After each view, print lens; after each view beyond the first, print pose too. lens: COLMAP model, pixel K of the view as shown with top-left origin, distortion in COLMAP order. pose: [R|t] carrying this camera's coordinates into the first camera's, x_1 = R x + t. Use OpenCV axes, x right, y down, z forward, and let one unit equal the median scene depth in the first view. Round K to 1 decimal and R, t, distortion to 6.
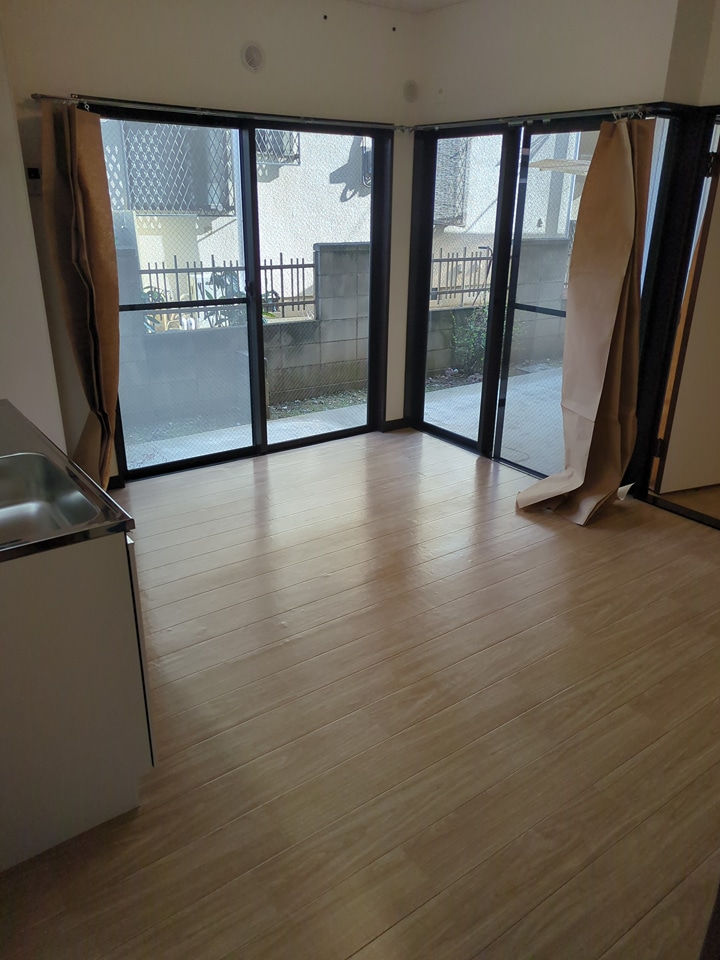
lens RADIAL K [[714.3, 0, 359.3], [0, 714.3, 481.4], [0, 0, 1]] dist [0.022987, -0.007557]
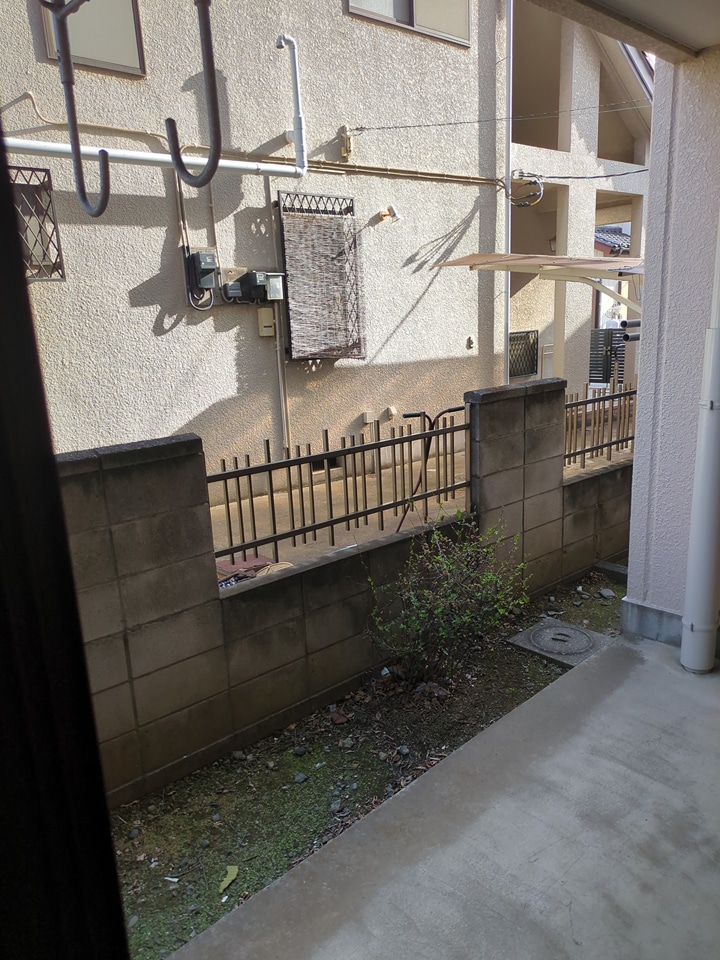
lens RADIAL K [[714.3, 0, 358.3], [0, 714.3, 480.4], [0, 0, 1]] dist [0.022987, -0.007557]
pose [[0.988671, -0.090684, 0.119609, 0.056594], [0.107635, 0.983726, -0.143867, -0.163066], [-0.104616, 0.155111, 0.982342, 0.404029]]
